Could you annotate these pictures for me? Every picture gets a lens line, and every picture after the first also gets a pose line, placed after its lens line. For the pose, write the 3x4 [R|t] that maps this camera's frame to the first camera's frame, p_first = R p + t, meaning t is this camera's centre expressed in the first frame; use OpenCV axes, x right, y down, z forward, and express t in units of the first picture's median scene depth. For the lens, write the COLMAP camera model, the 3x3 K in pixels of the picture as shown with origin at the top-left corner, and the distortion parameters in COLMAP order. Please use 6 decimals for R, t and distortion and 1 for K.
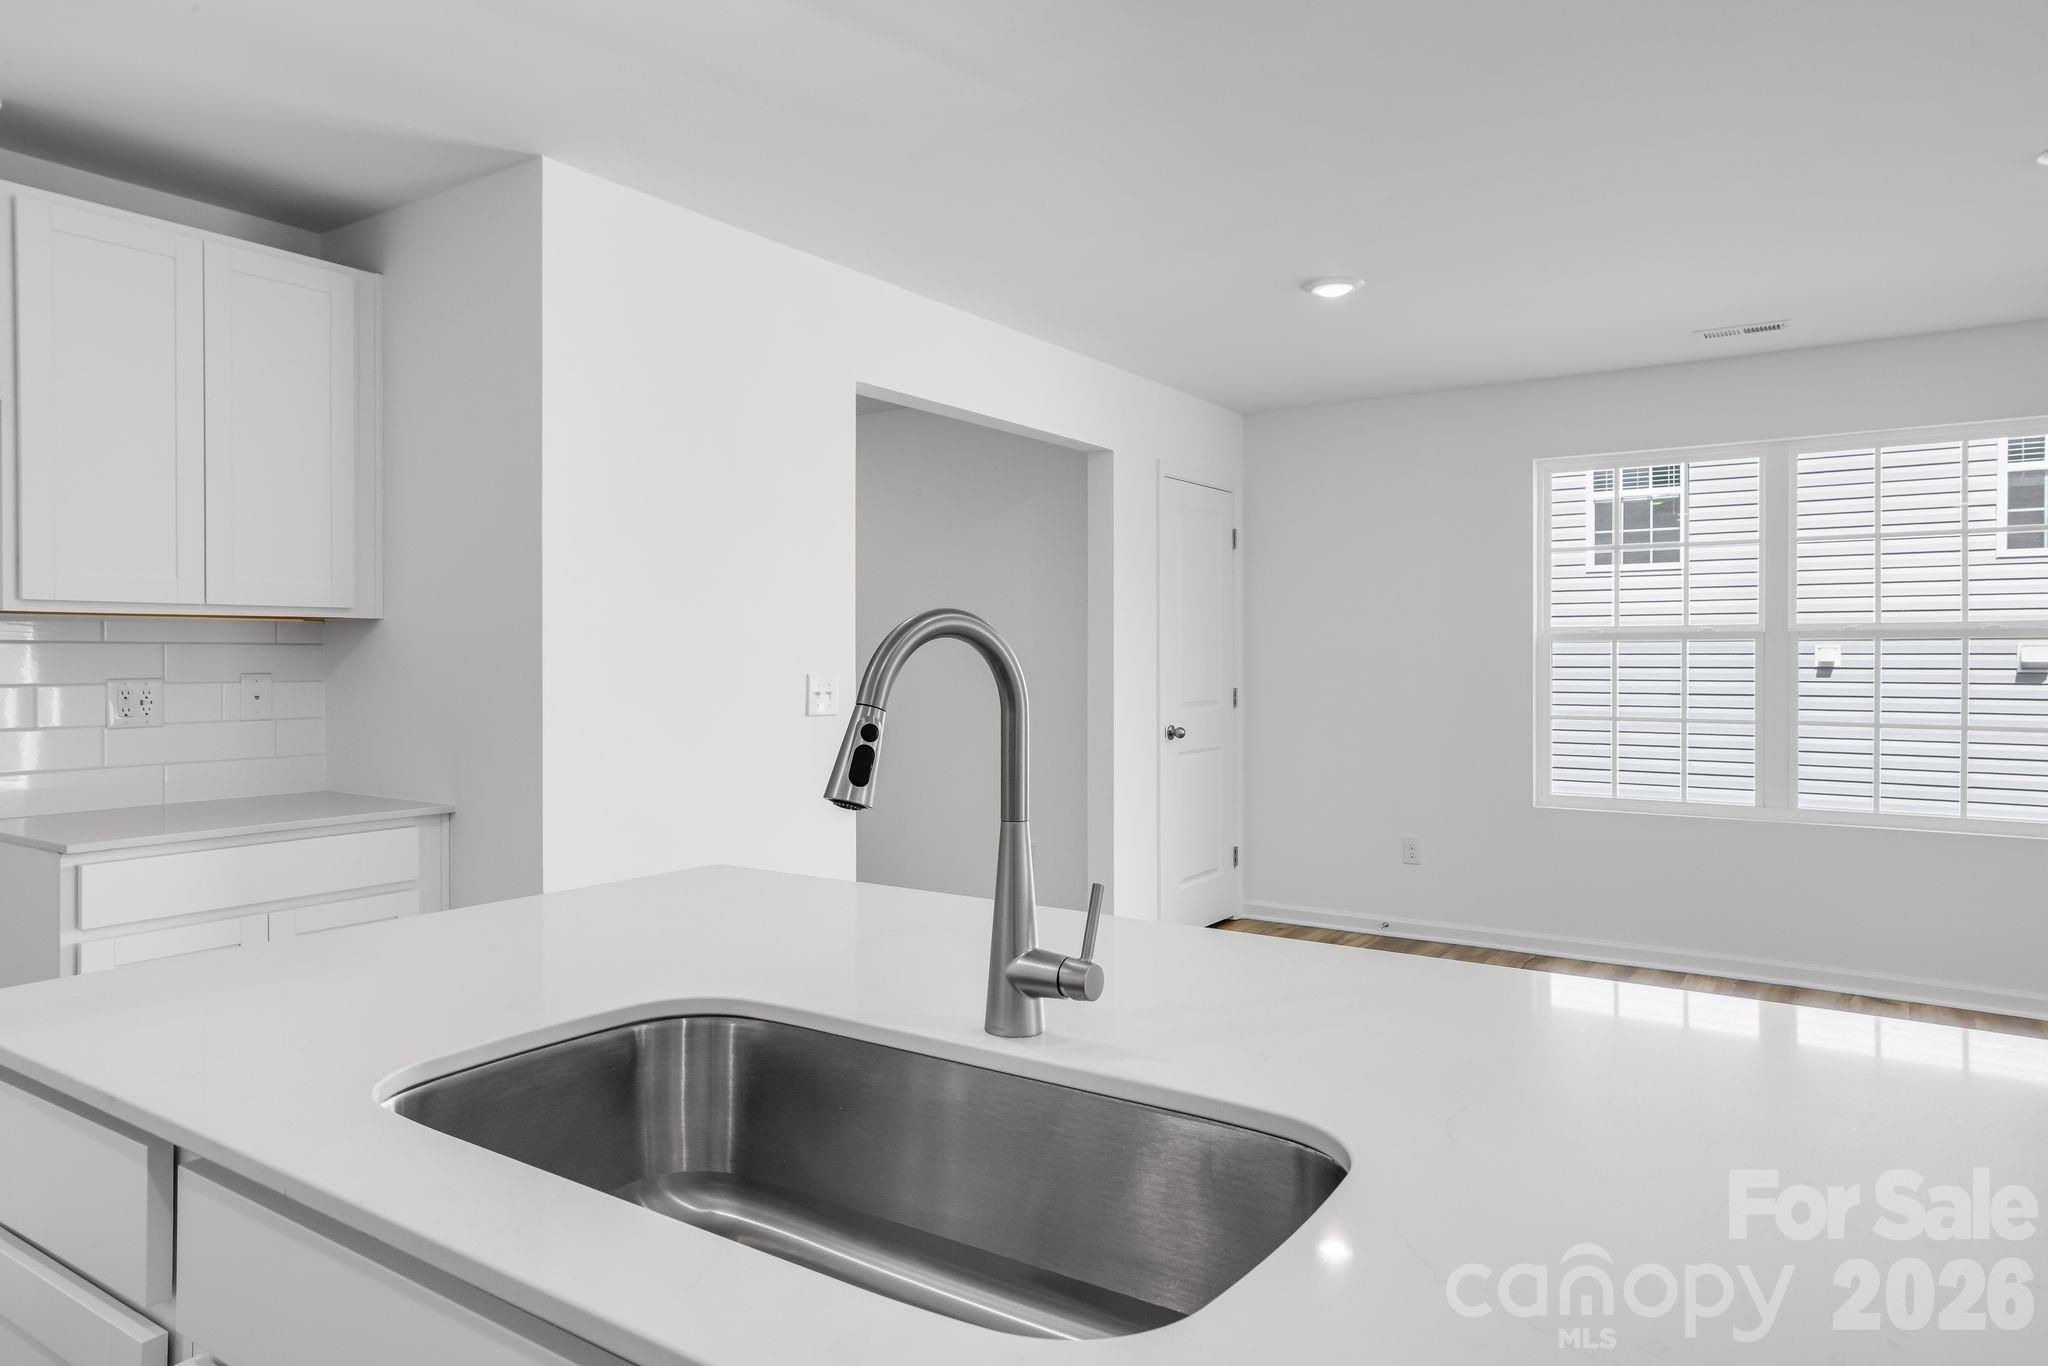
lens RADIAL K [[1279.7, 0, 1002.7], [0, 1279.7, 663.1], [0, 0, 1]] dist [0.028091, -0.000192]
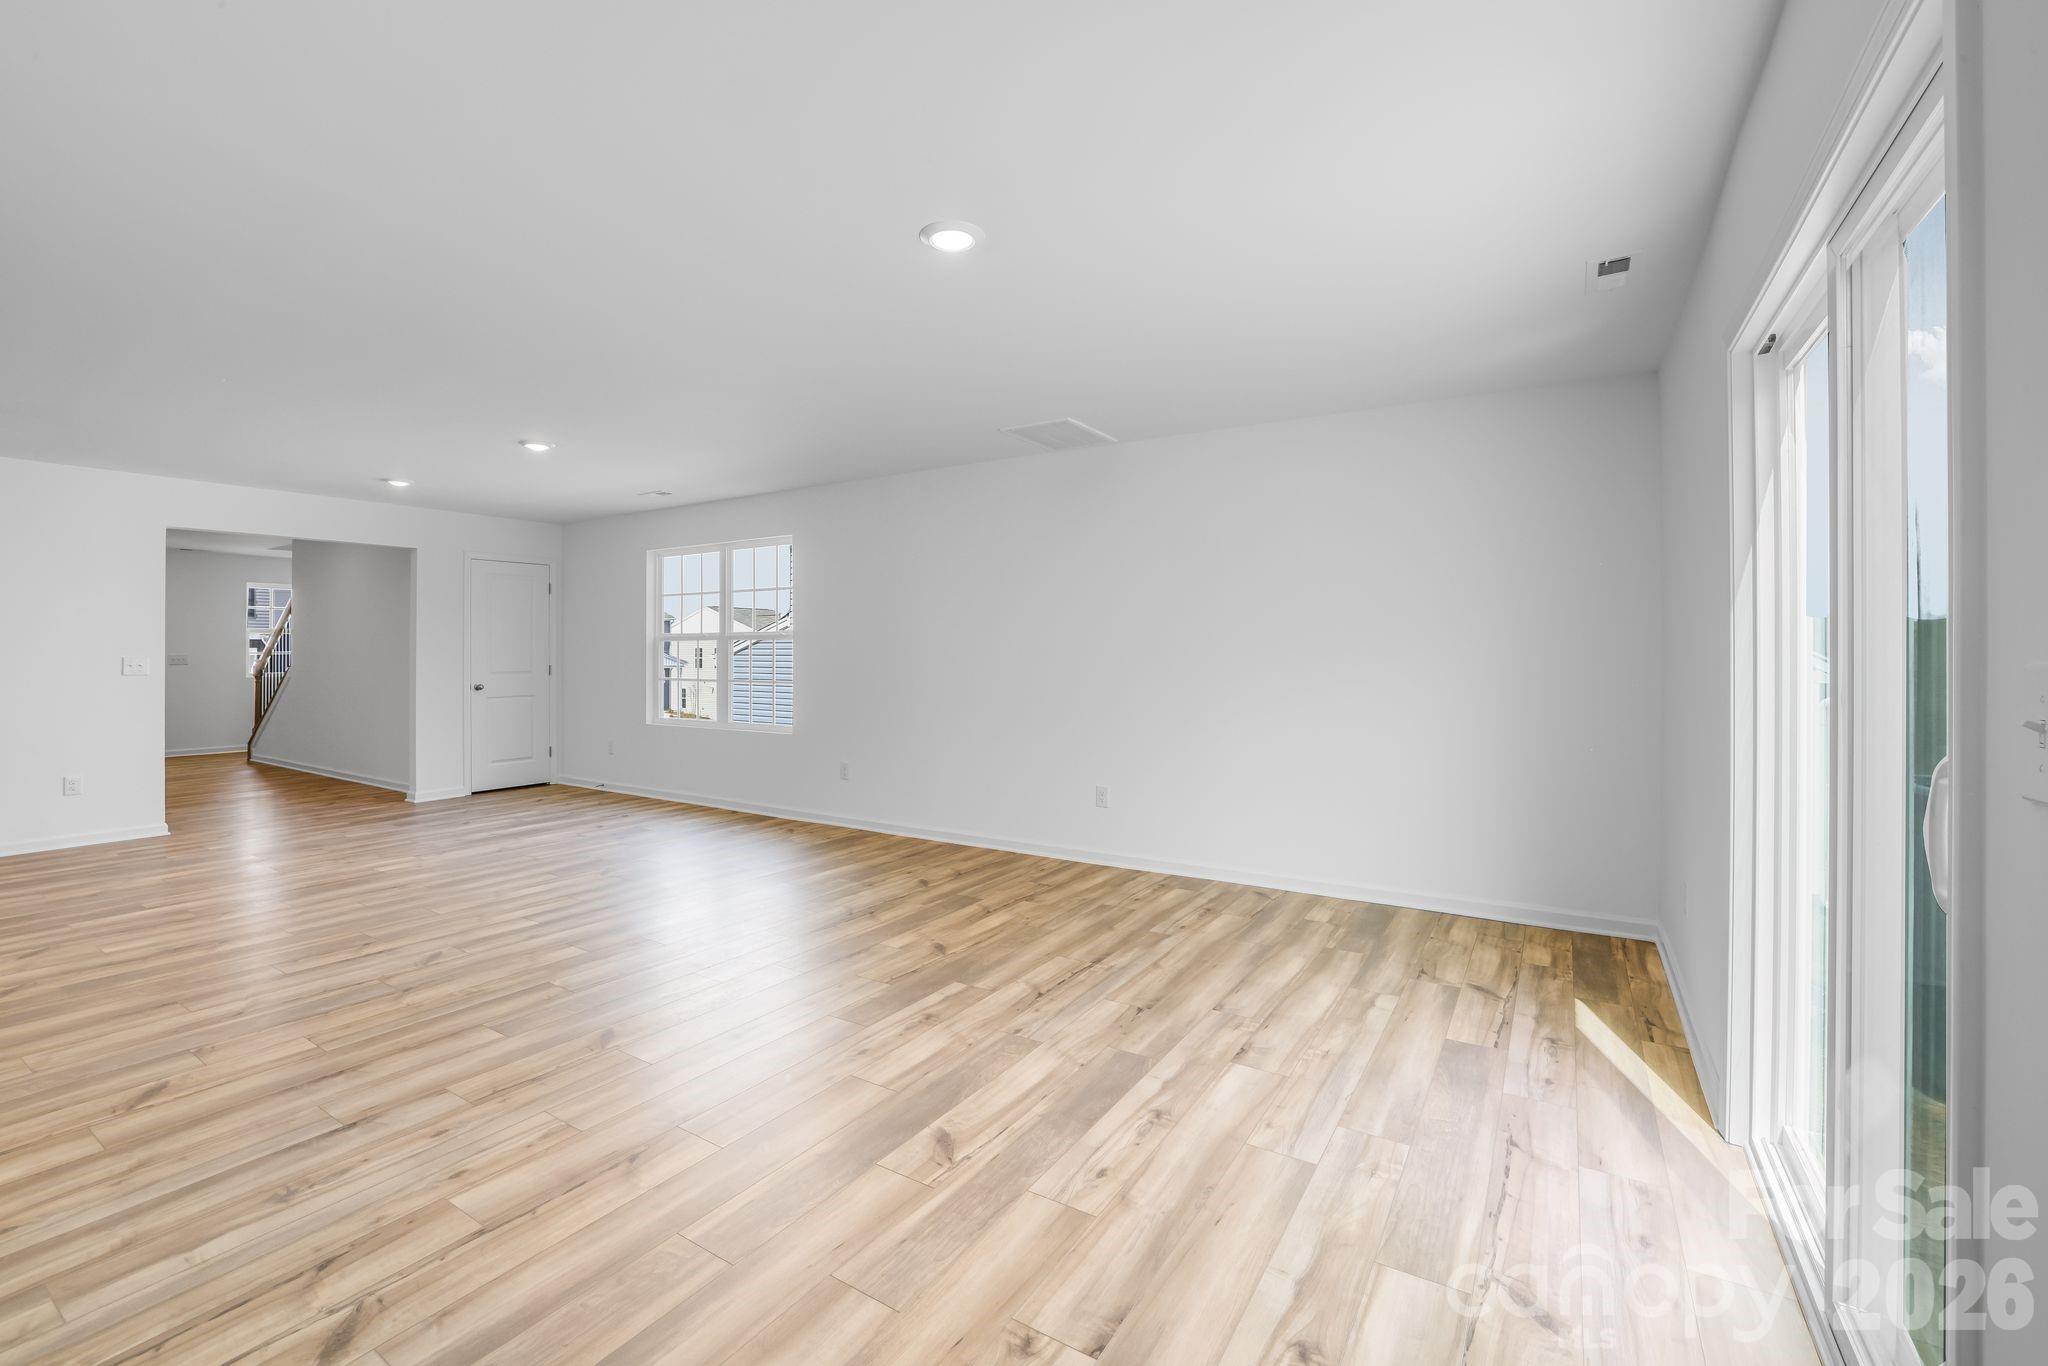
lens RADIAL K [[861.3, 0, 1032.0], [0, 861.3, 654.6], [0, 0, 1]] dist [-0.003558, 0.002982]
pose [[0.998342, 0.007748, 0.057038, 1.515001], [-0.007315, 0.999943, -0.007794, 0.008957], [-0.057095, 0.007364, 0.998342, -0.681204]]
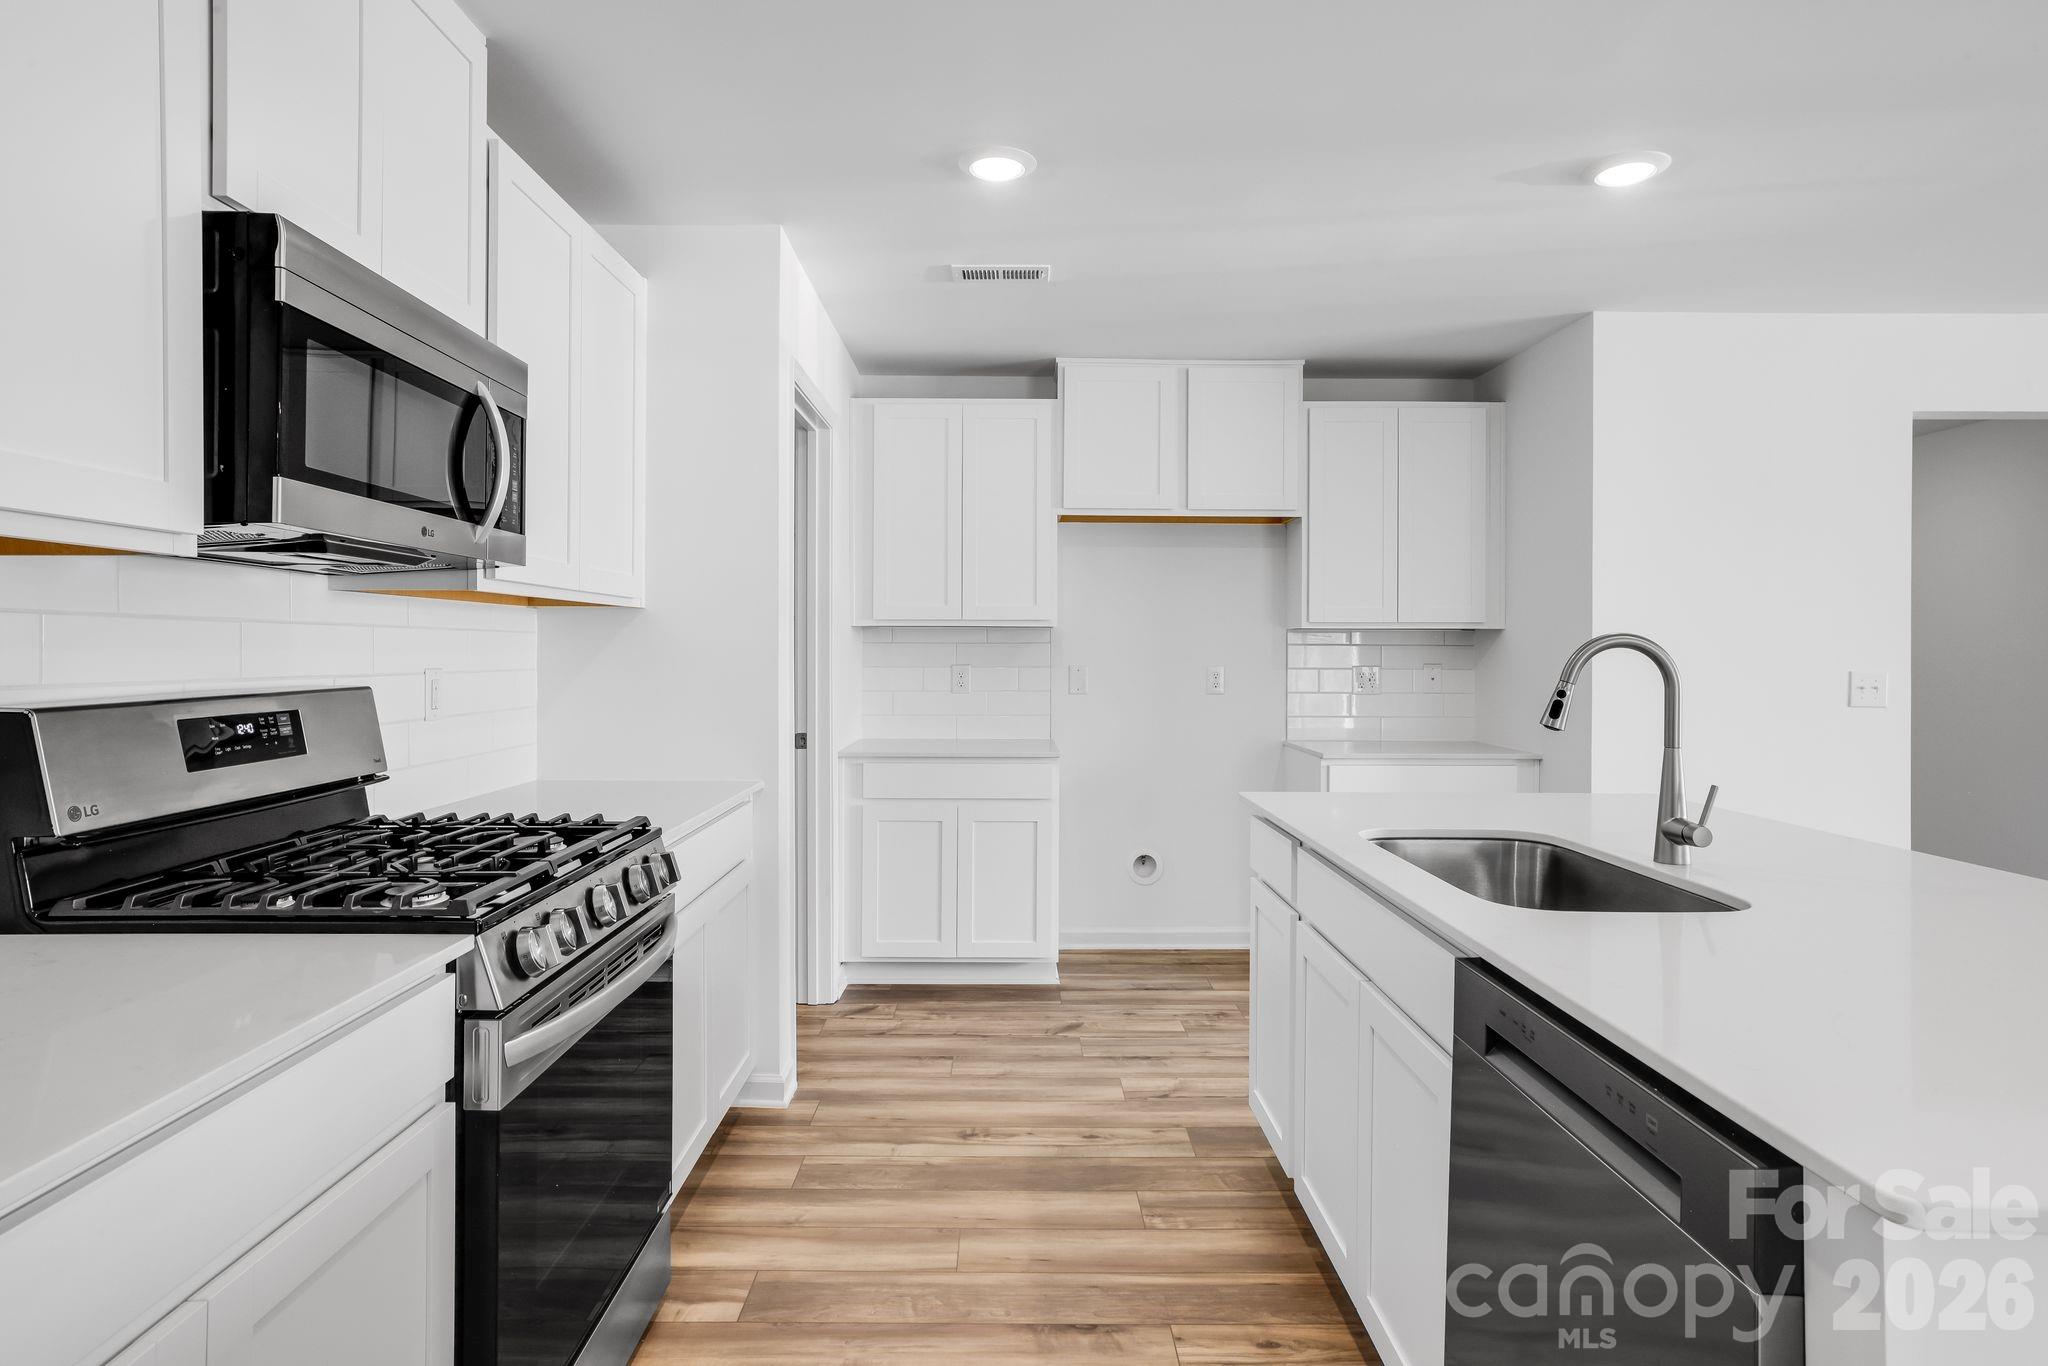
lens RADIAL K [[1132.7, 0, 997.8], [0, 1132.7, 648.4], [0, 0, 1]] dist [-0.013678, 0.001642]
pose [[0.569598, -0.000481, -0.821923, 0.279350], [-0.005785, 0.999973, -0.004594, -0.001974], [0.821903, 0.007372, 0.569580, -0.252307]]
